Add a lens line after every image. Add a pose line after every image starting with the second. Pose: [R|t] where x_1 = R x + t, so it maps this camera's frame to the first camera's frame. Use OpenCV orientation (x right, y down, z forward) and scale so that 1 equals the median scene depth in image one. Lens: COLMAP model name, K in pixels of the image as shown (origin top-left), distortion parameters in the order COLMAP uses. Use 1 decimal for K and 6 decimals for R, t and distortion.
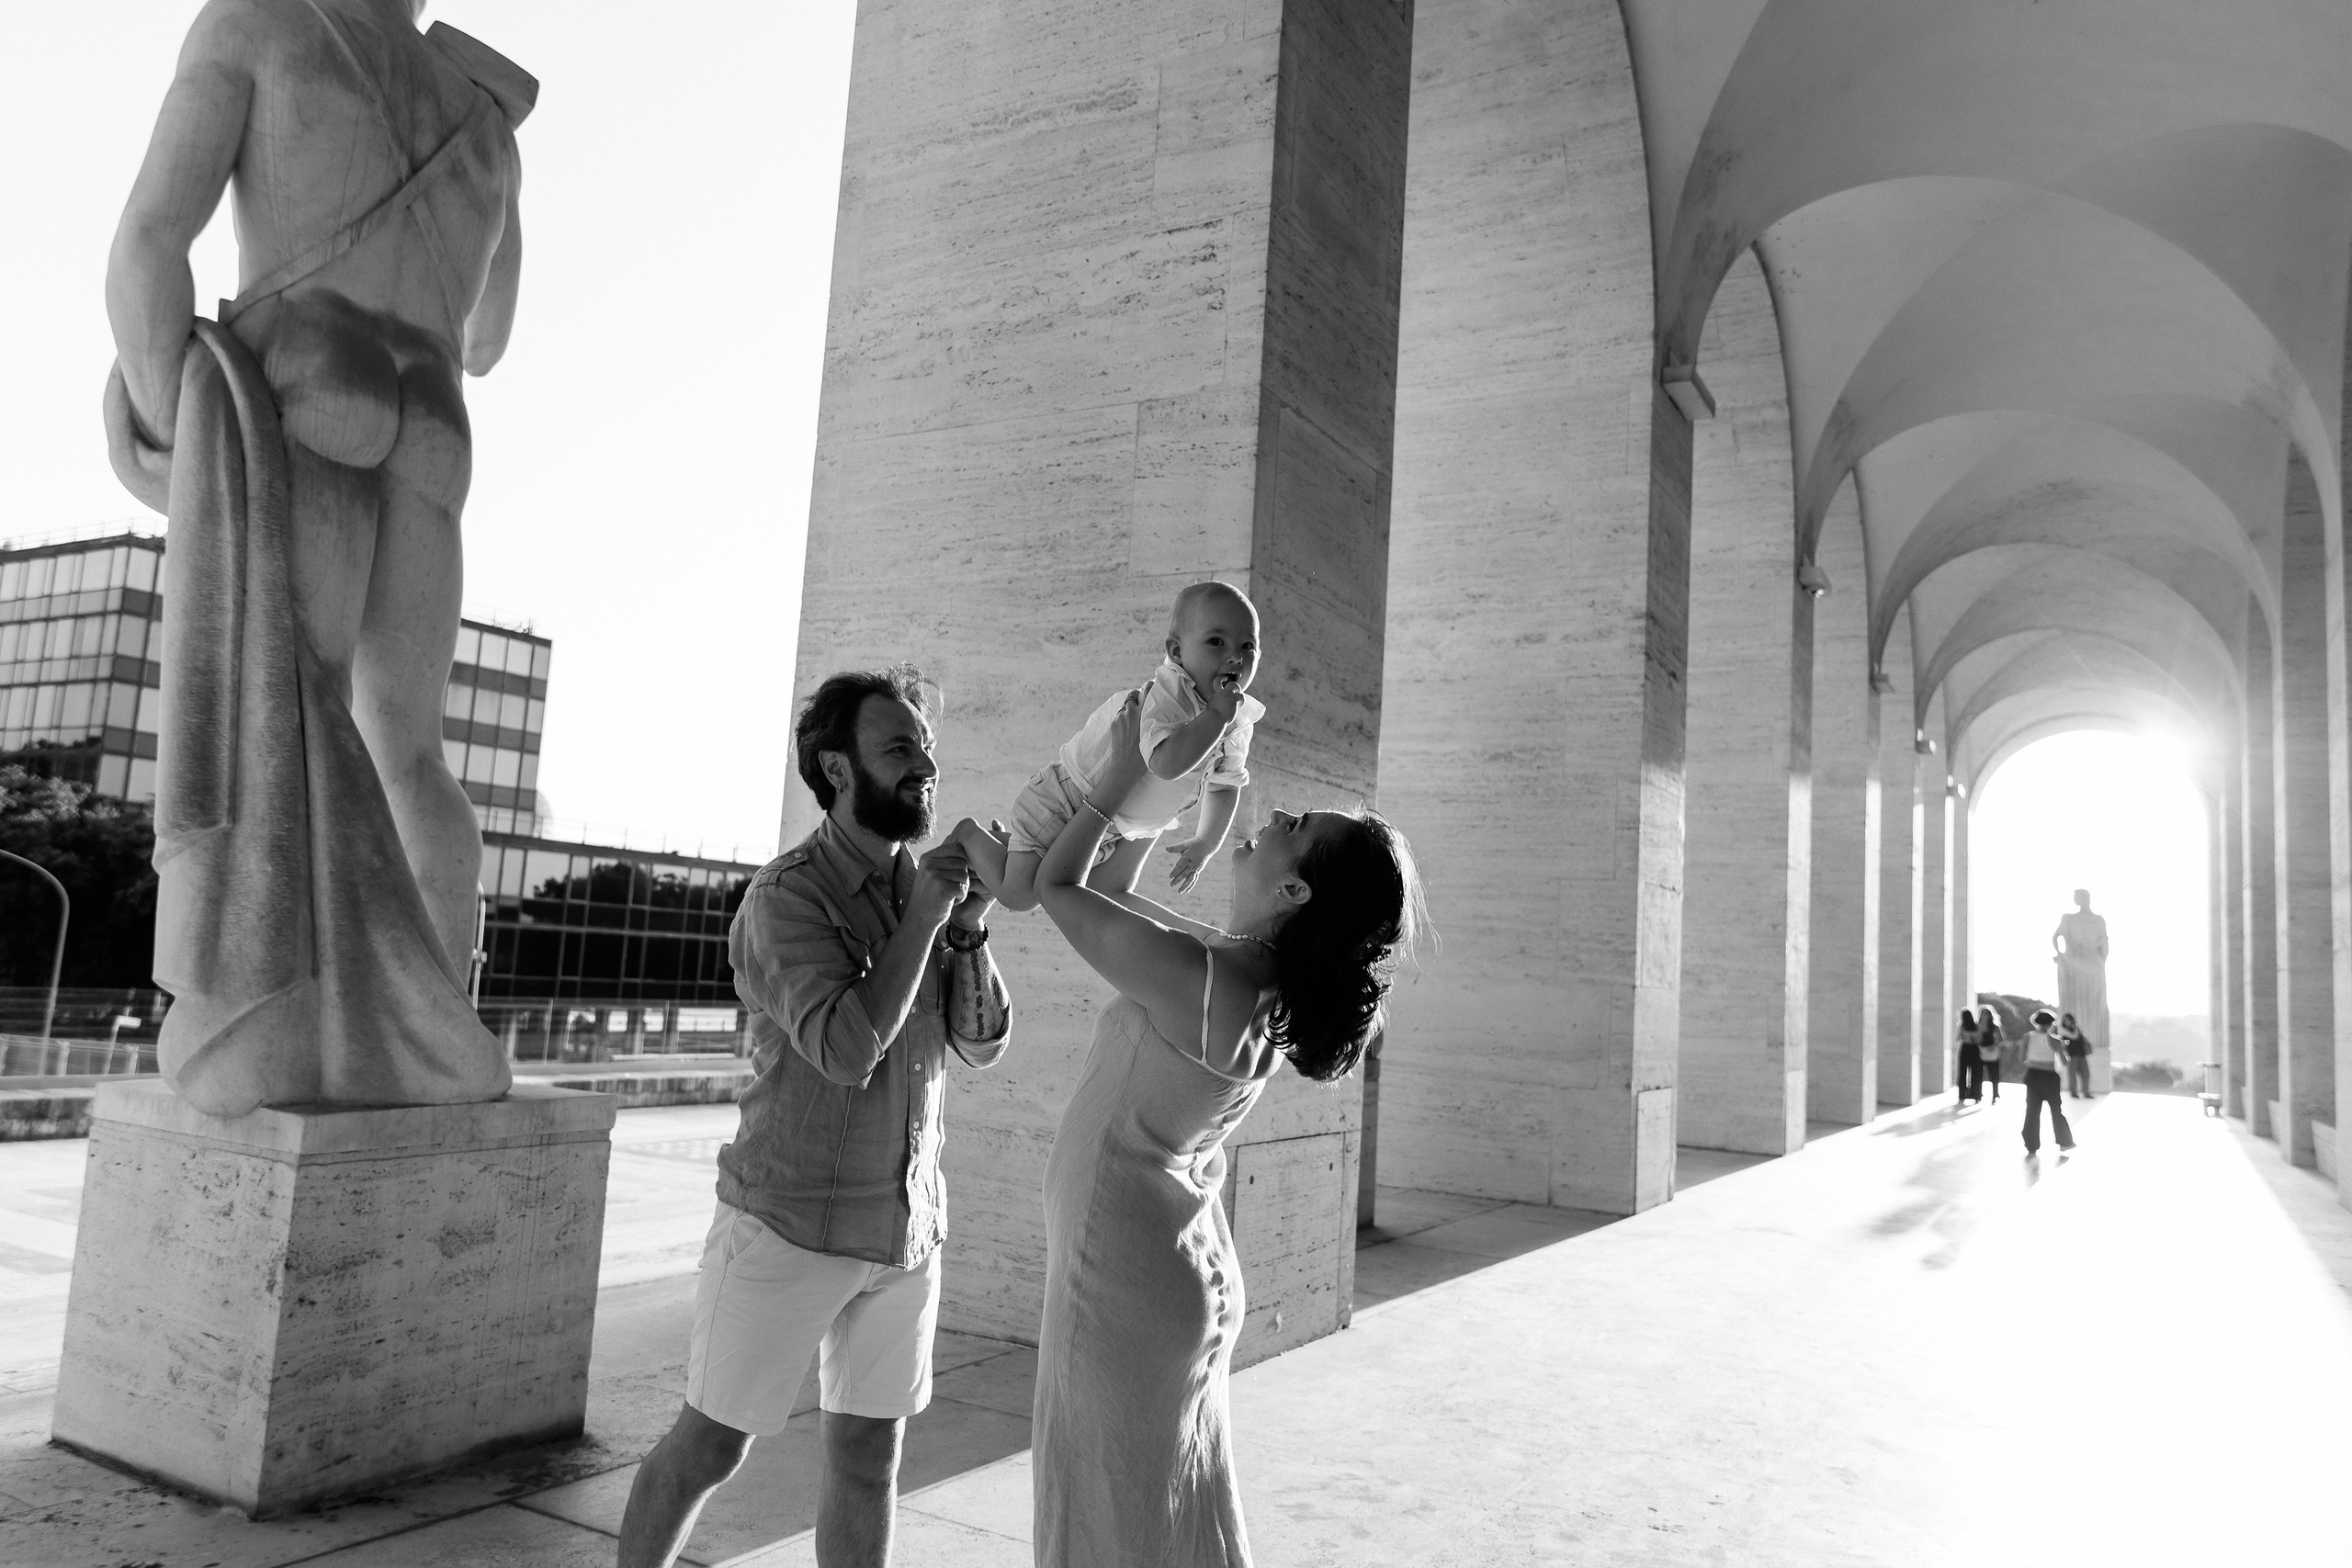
lens RADIAL K [[1605.8, 0, 1181.8], [0, 1605.8, 781.7], [0, 0, 1]] dist [0.005121, -0.006801]
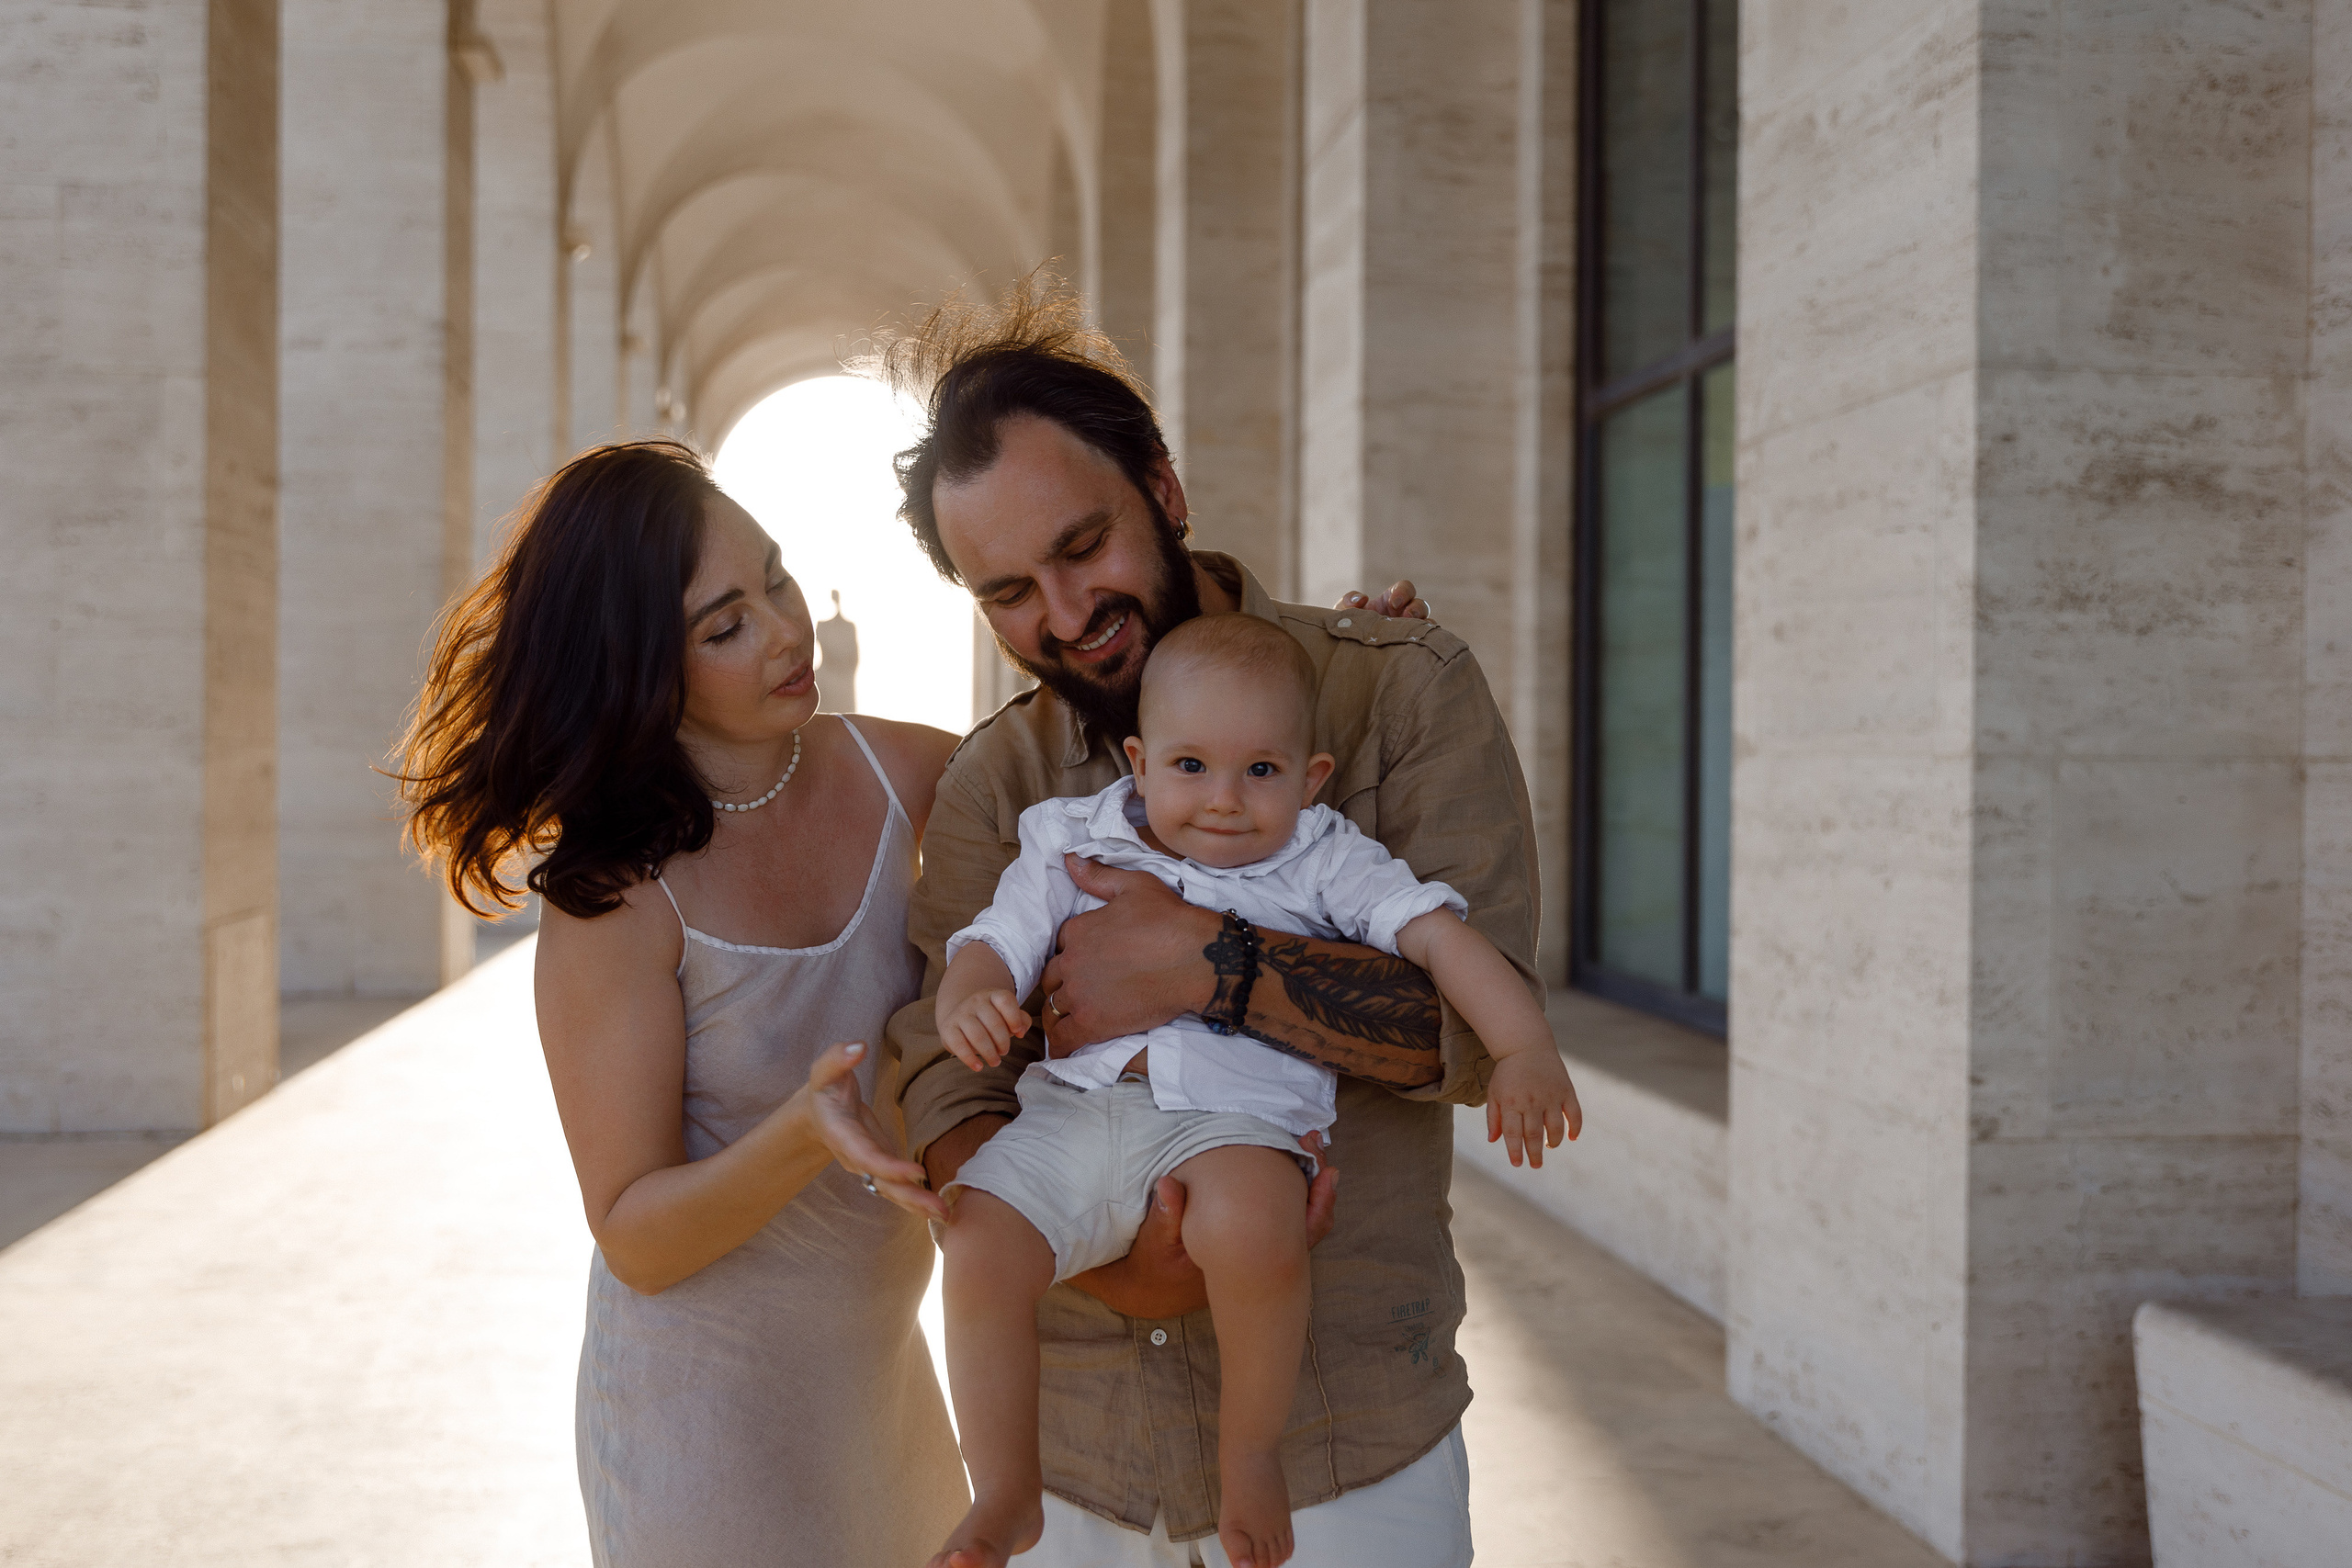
lens RADIAL K [[2568.0, 0, 1169.8], [0, 2568.0, 786.3], [0, 0, 1]] dist [-0.006849, -0.014731]
pose [[0.798141, -0.063568, 0.599108, -0.250384], [-0.028257, 0.989374, 0.142621, -0.065862], [-0.601808, -0.130761, 0.787863, -0.377479]]
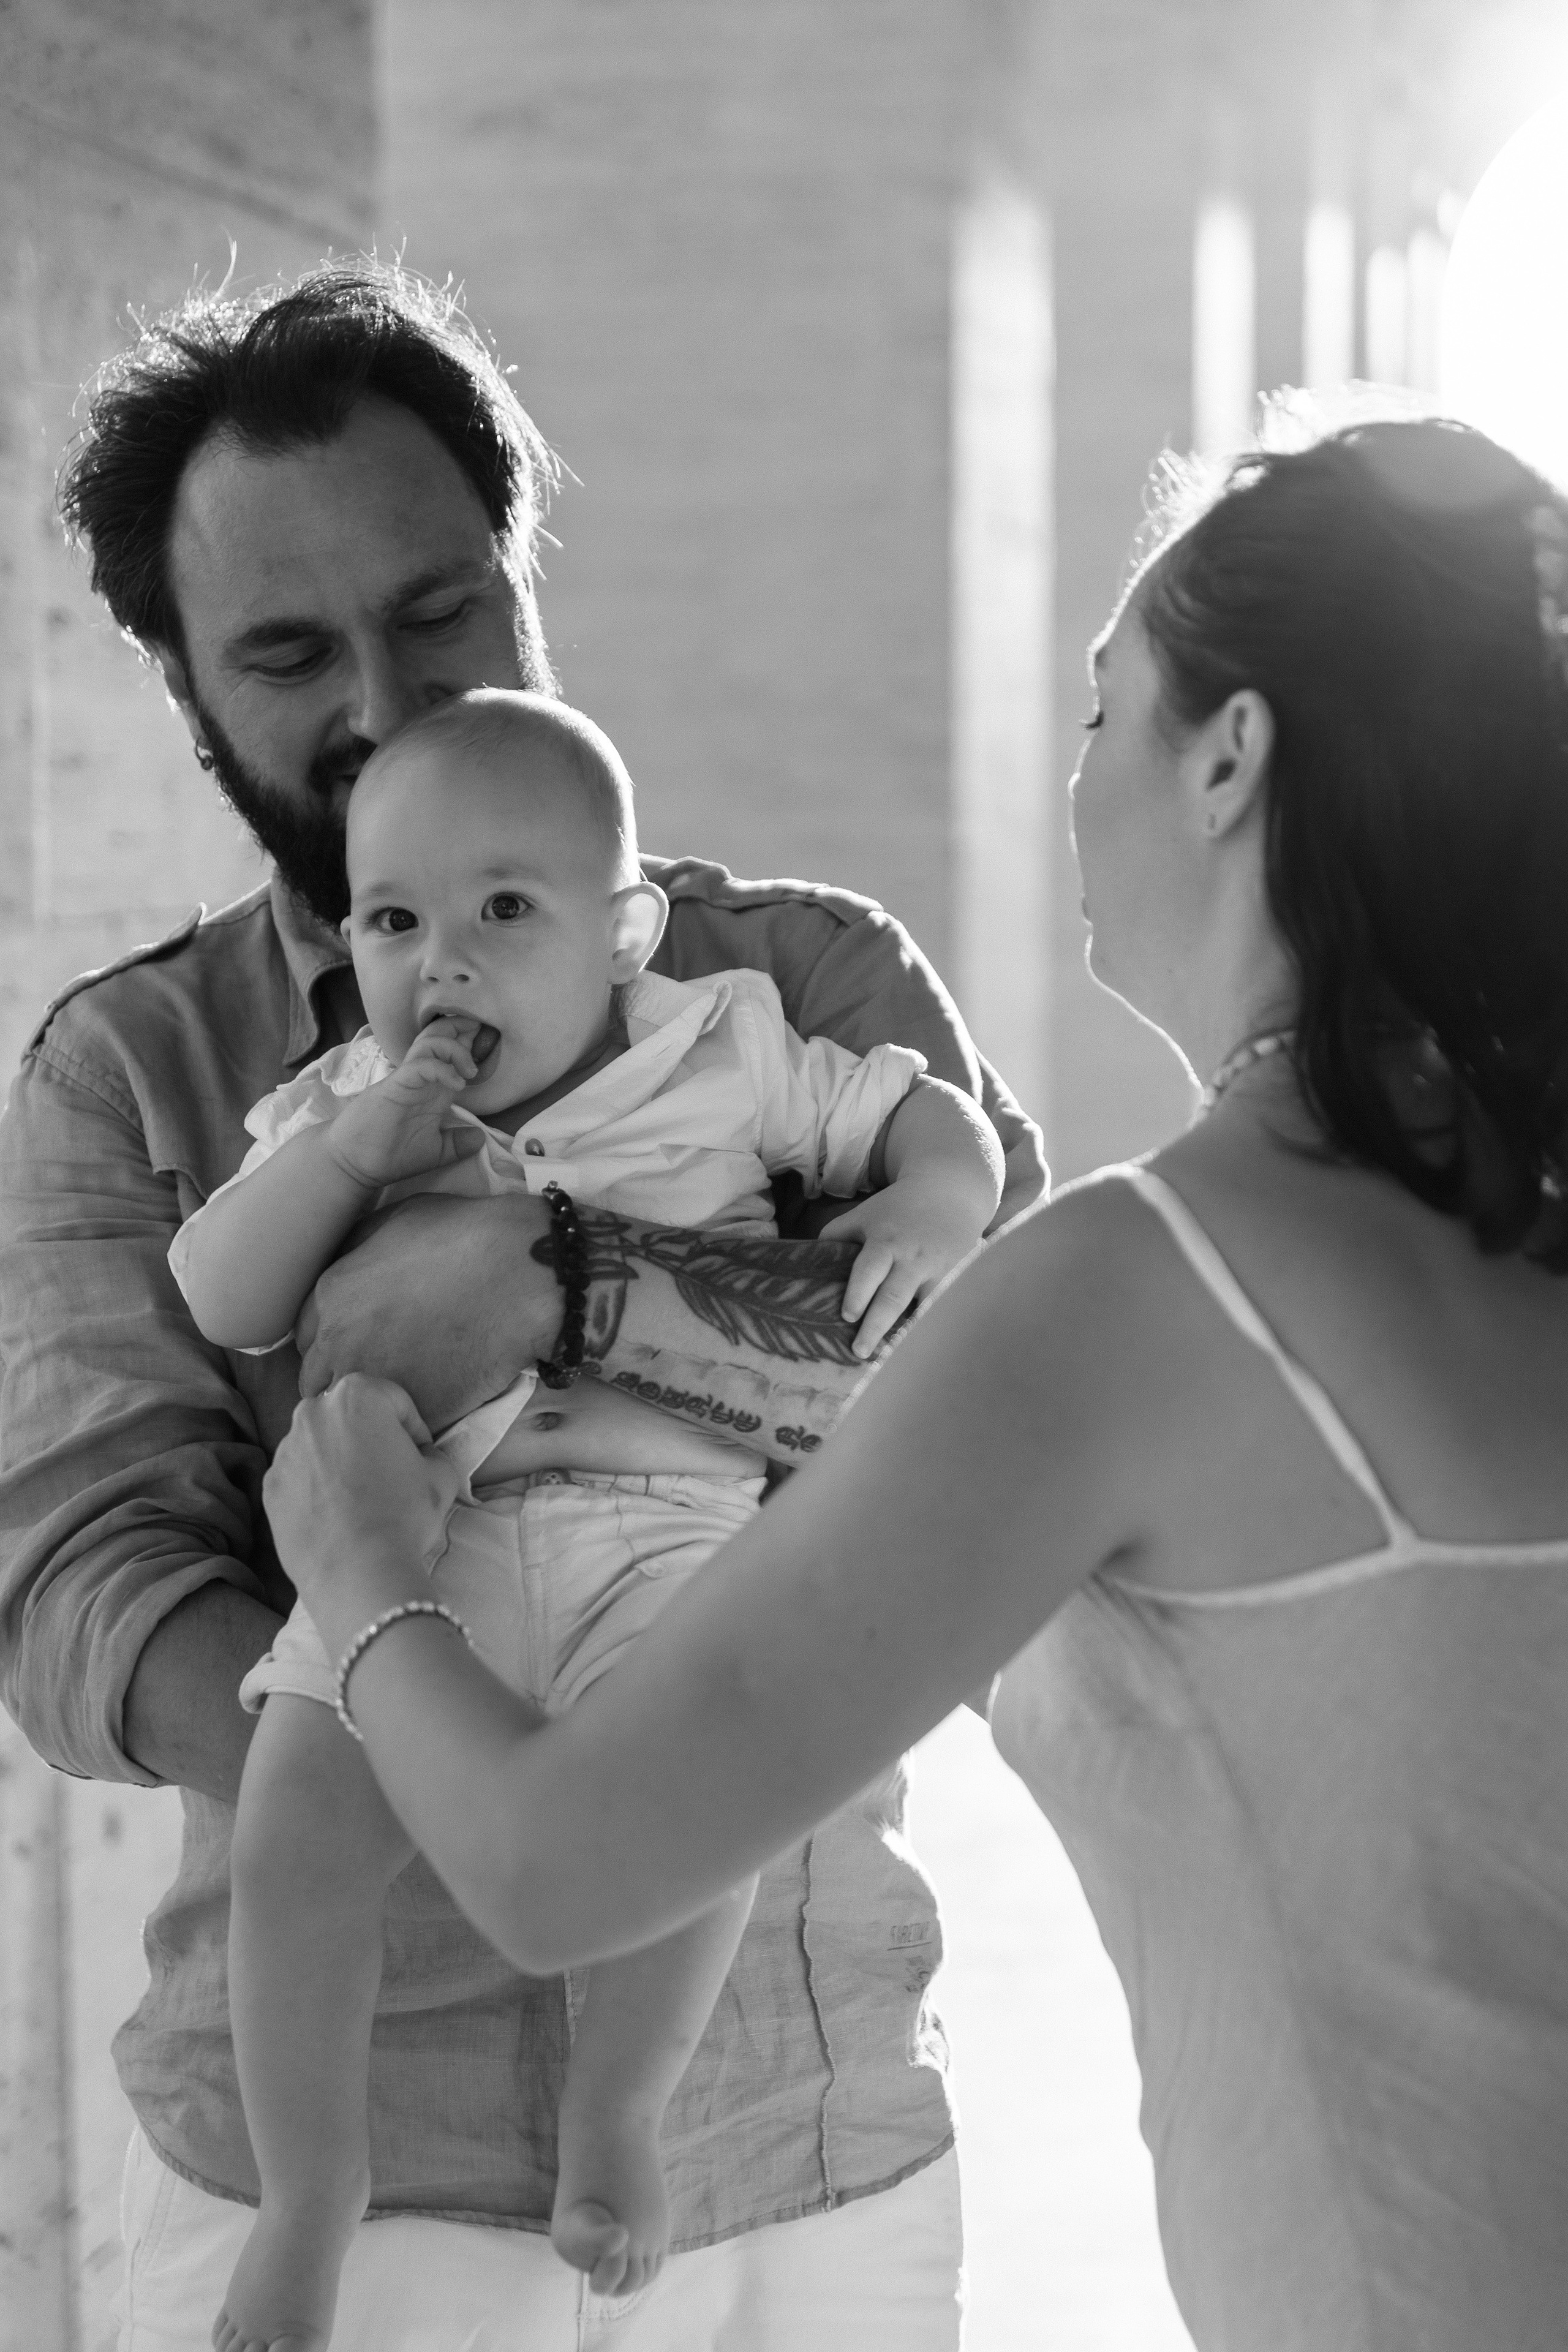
lens RADIAL K [[4420.1, 0, 784.0], [0, 4420.1, 1176.0], [0, 0, 1]] dist [-0.009039, -0.025193]
pose [[0.942676, -0.090398, 0.321232, -0.037044], [0.020929, 0.976731, 0.213444, 0.002307], [-0.333052, -0.194485, 0.922633, 0.186789]]
